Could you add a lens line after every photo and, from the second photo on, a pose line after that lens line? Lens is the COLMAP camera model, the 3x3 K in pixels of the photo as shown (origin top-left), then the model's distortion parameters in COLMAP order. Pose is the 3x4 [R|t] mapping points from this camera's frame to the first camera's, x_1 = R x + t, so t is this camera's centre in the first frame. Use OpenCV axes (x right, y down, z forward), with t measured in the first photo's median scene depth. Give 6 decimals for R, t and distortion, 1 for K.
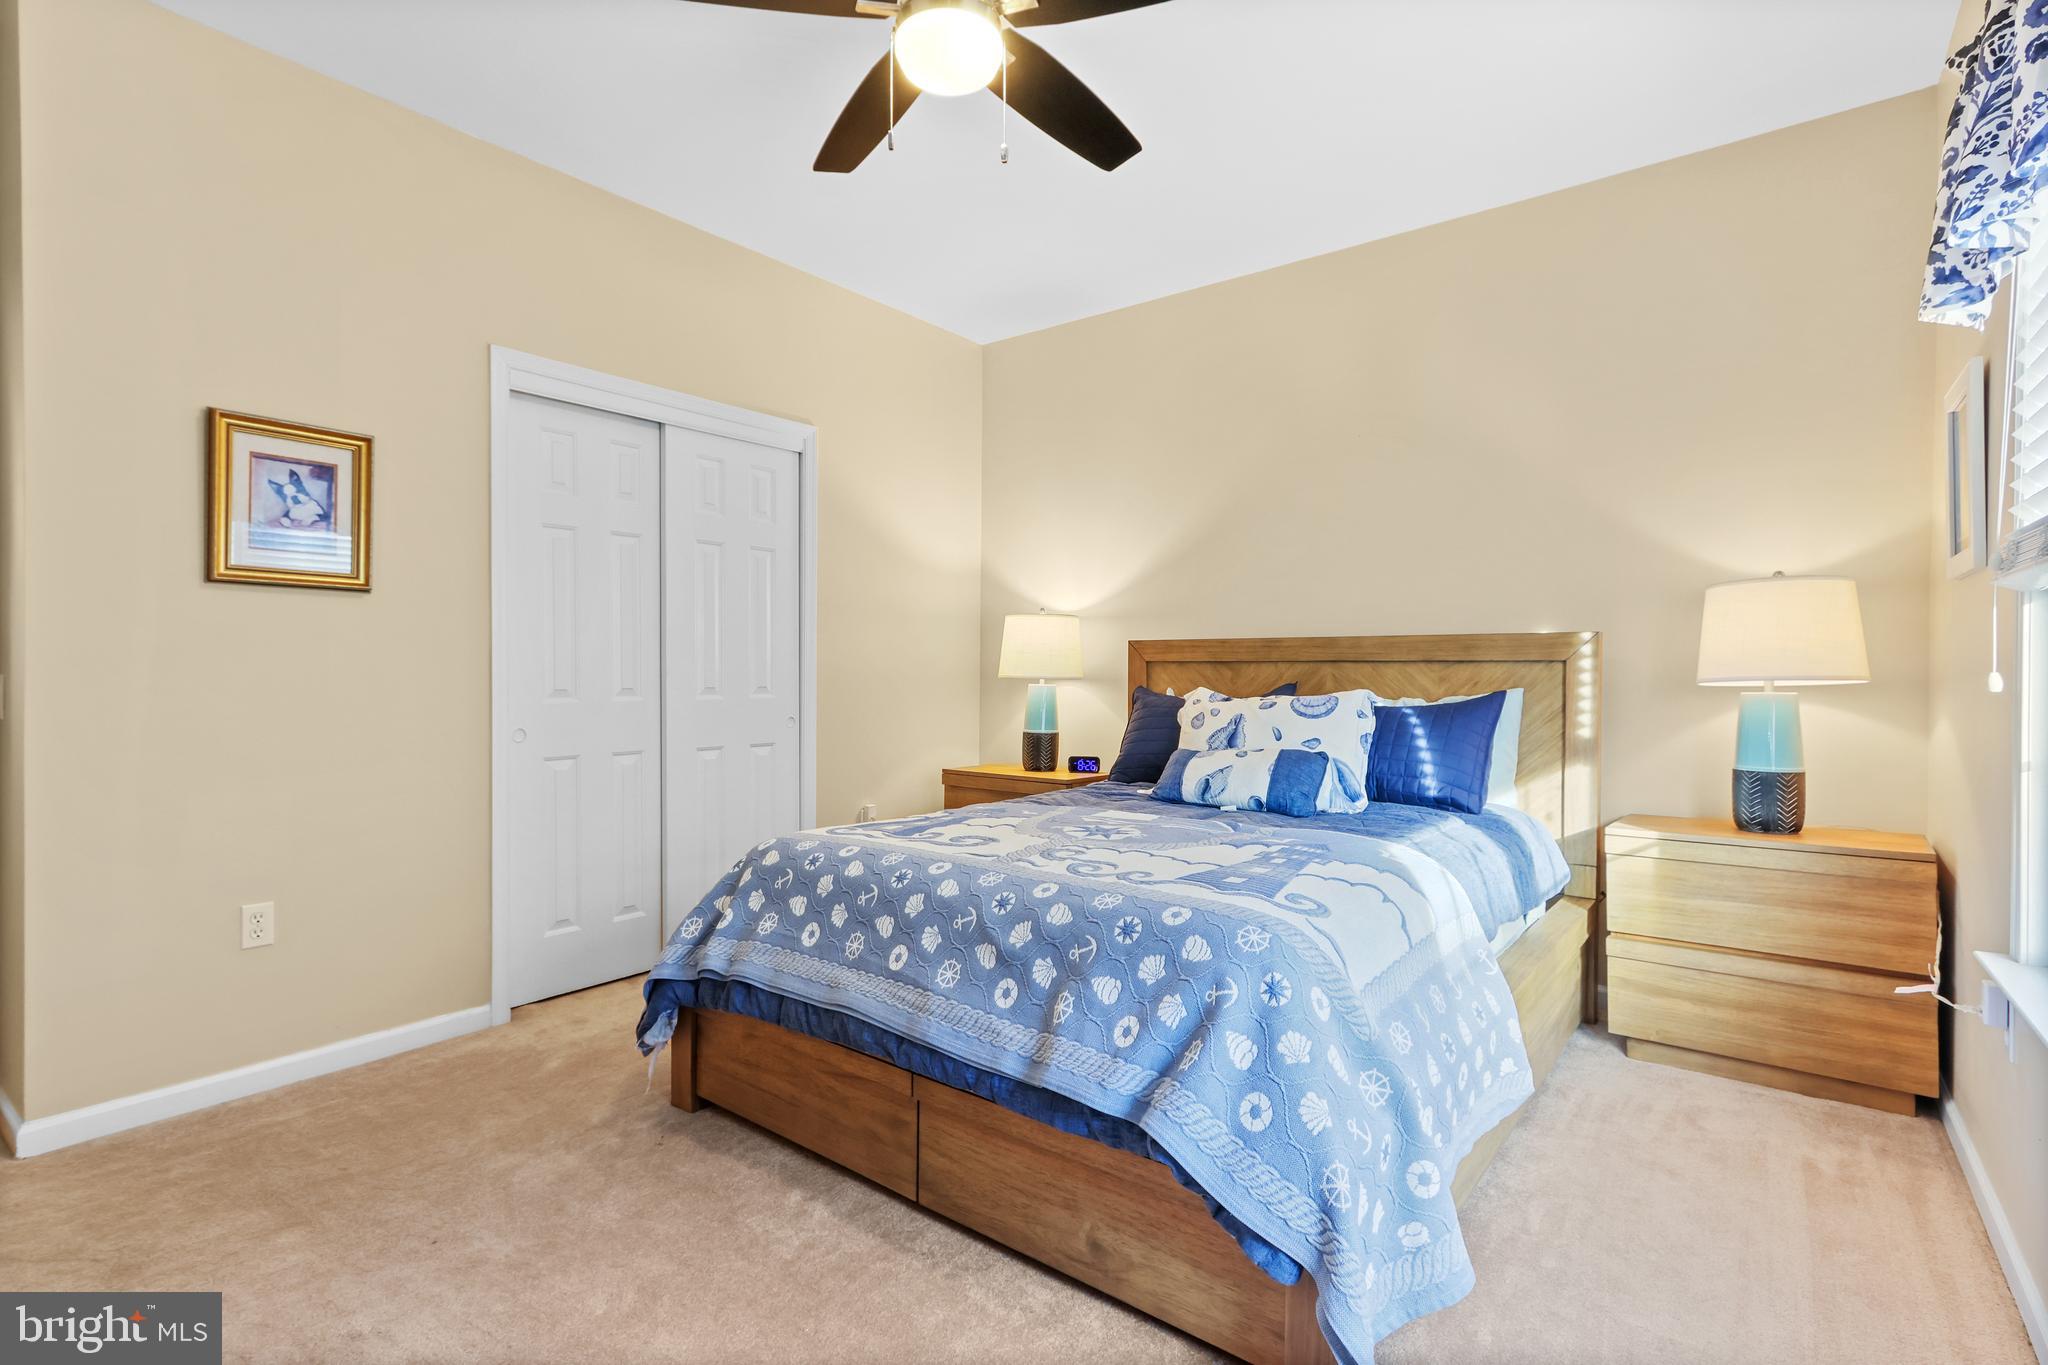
lens RADIAL K [[967.0, 0, 1017.1], [0, 967.0, 654.7], [0, 0, 1]] dist [0.011069, 0.000668]
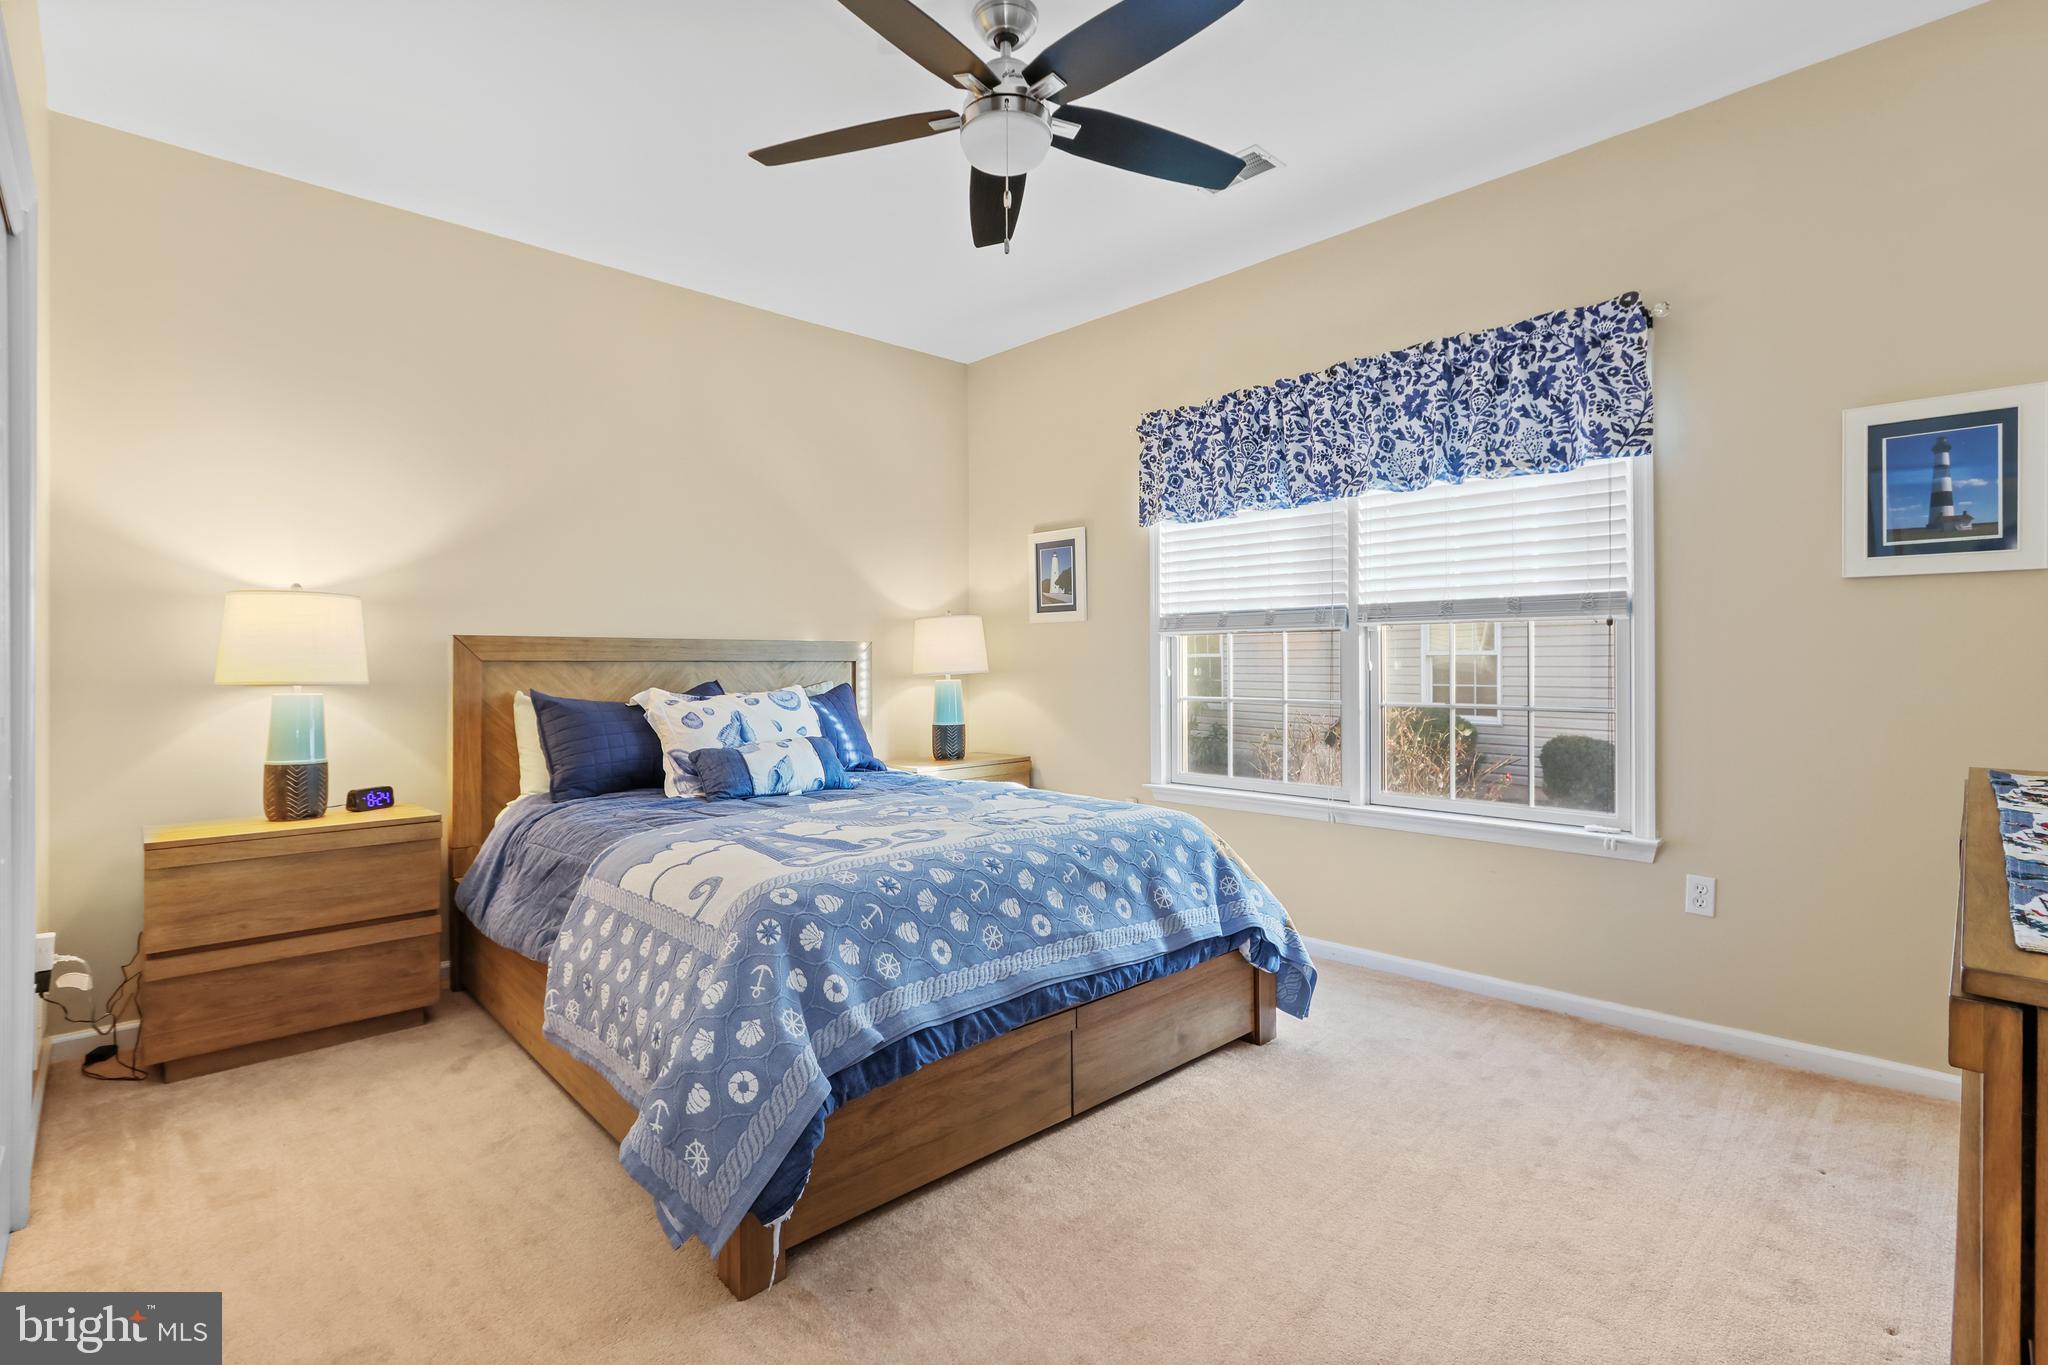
lens RADIAL K [[944.4, 0, 1020.5], [0, 944.4, 664.9], [0, 0, 1]] dist [-0.076092, -0.000065]
pose [[0.145070, 0.002996, 0.989417, -0.799847], [-0.005650, 0.999982, -0.002200, 0.012814], [-0.989405, -0.005271, 0.145084, 0.587806]]
